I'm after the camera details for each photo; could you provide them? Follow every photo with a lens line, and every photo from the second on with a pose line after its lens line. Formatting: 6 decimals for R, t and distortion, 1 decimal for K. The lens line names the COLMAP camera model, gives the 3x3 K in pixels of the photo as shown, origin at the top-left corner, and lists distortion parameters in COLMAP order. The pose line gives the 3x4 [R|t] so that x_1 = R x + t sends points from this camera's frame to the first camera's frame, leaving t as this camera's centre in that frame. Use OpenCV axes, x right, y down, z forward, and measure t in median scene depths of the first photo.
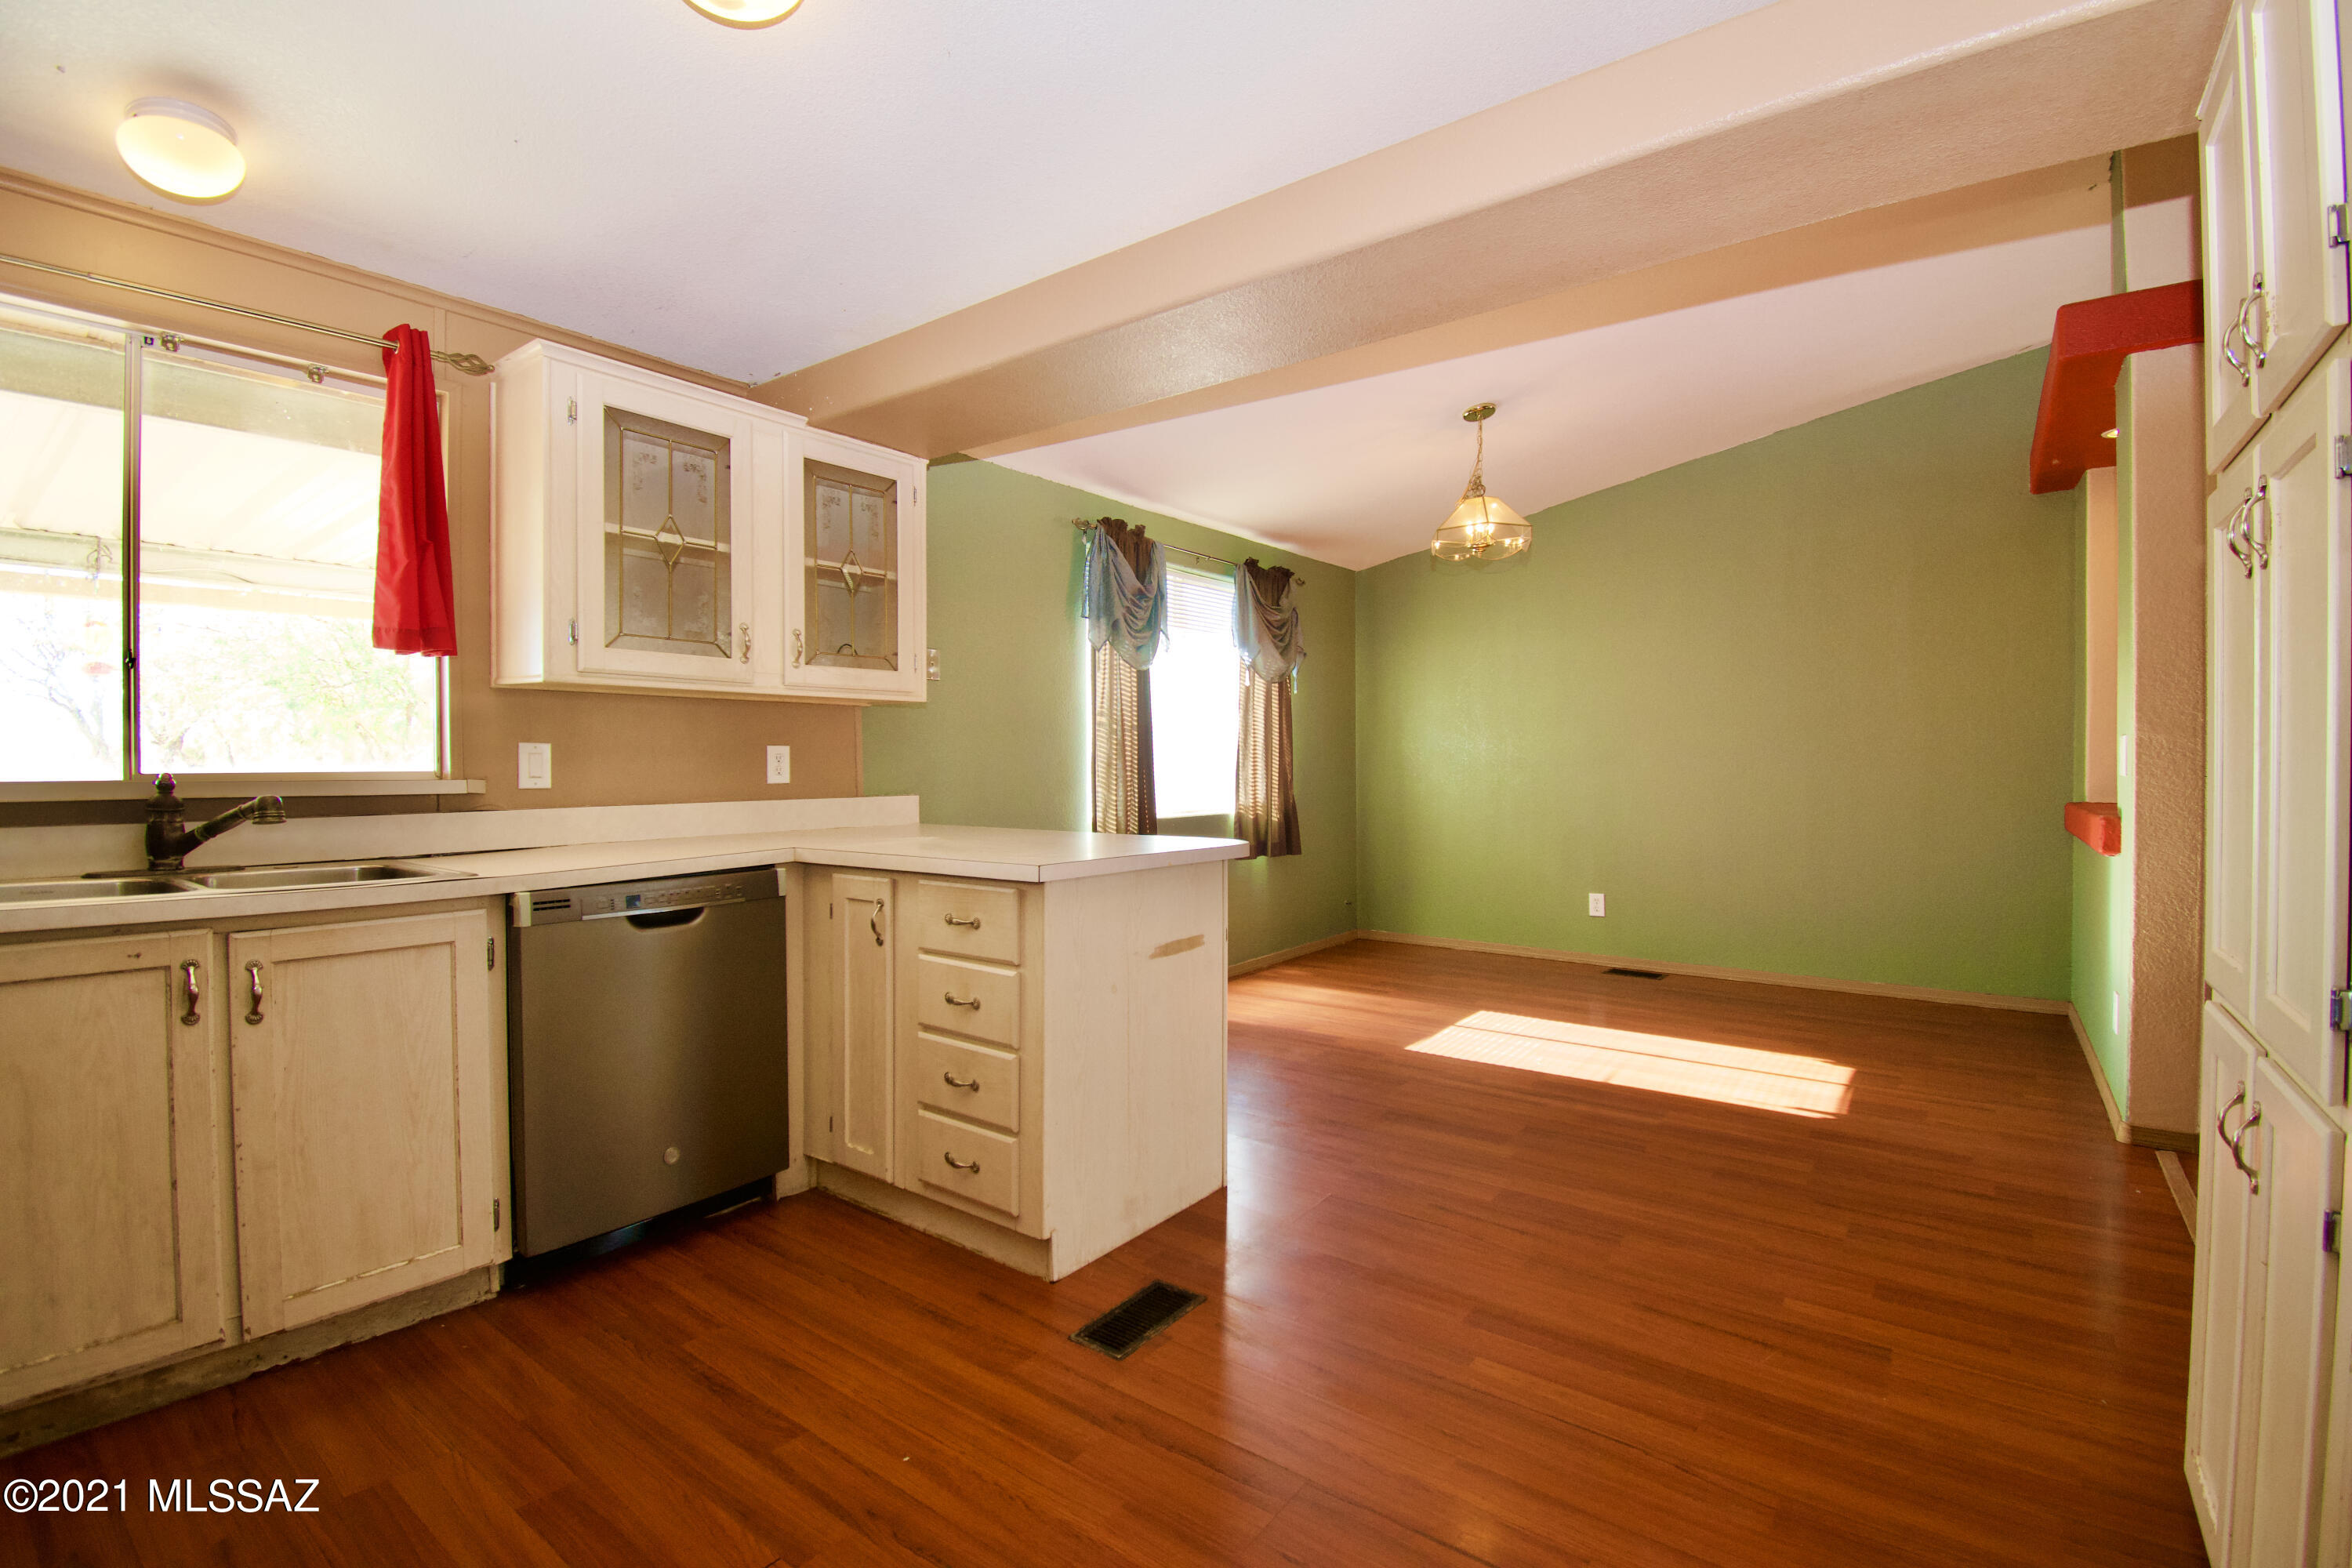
lens RADIAL K [[1039.1, 0, 1190.8], [0, 1039.1, 773.2], [0, 0, 1]] dist [0.018150, -0.025154]
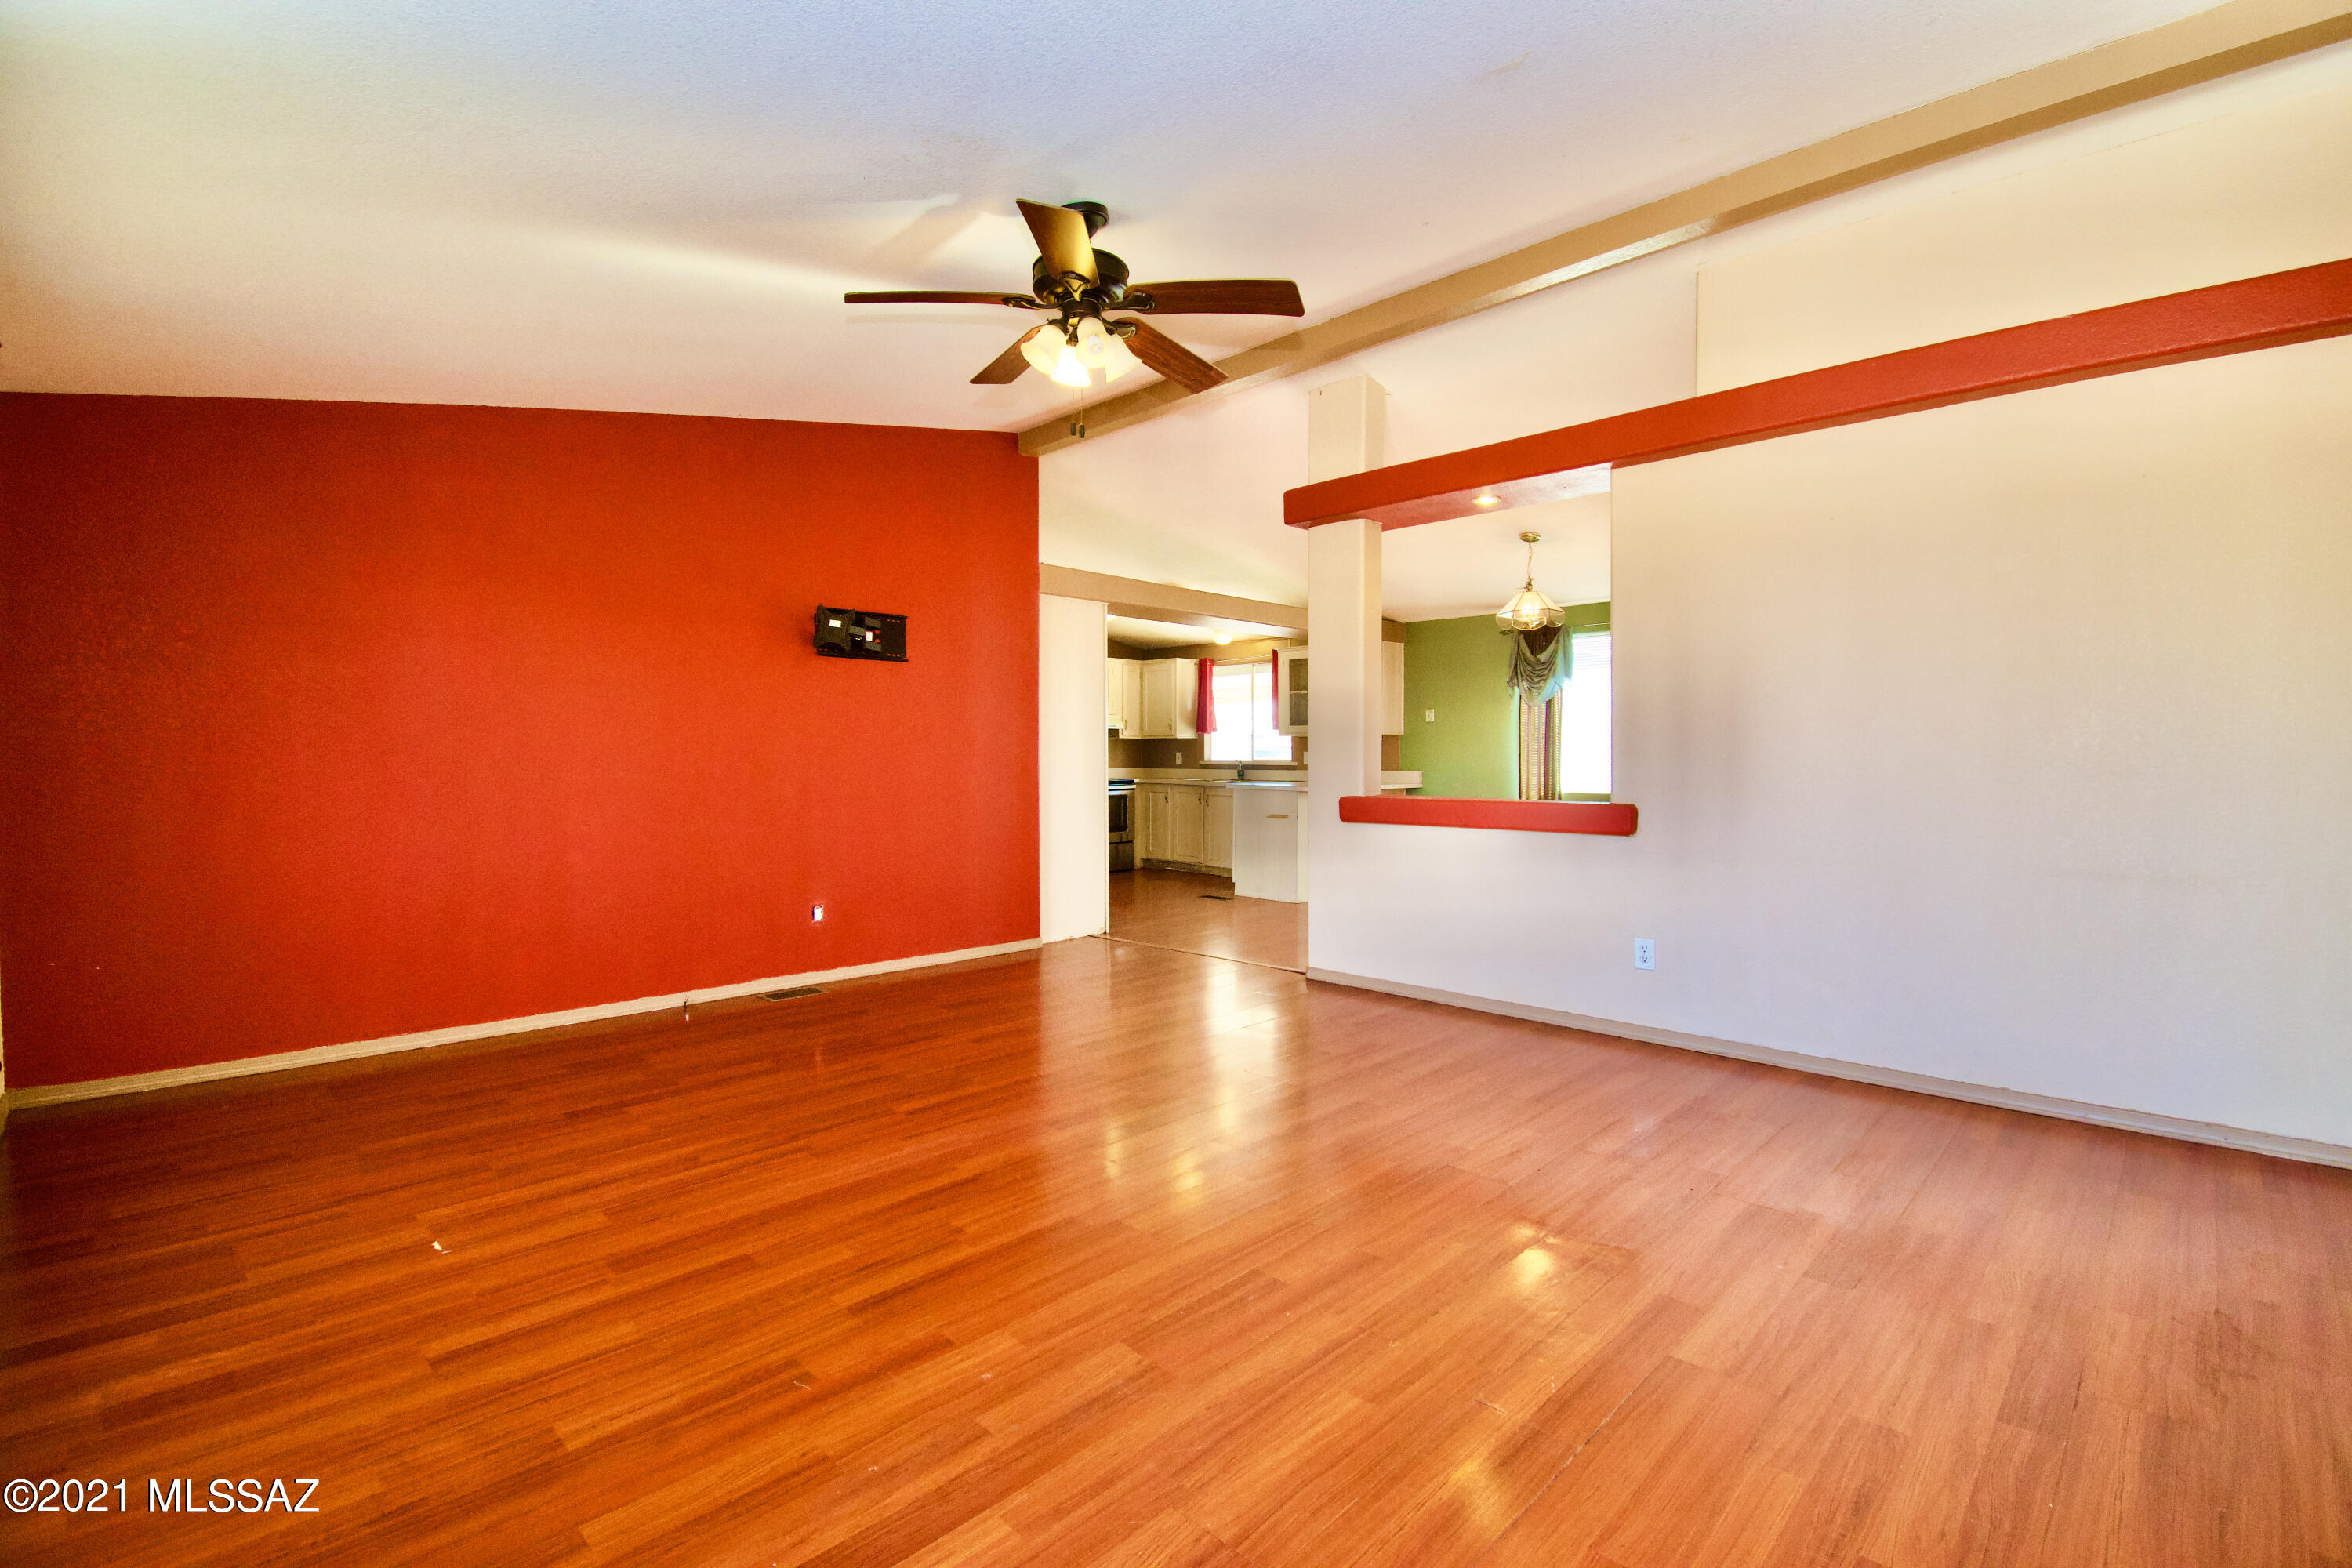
lens RADIAL K [[1039.1, 0, 1190.8], [0, 1039.1, 773.2], [0, 0, 1]] dist [0.018150, -0.025154]
pose [[-0.133794, 0.019816, -0.990811, 2.642611], [-0.010511, 0.999715, 0.021413, -0.024414], [0.990953, 0.013280, -0.133548, 0.977132]]
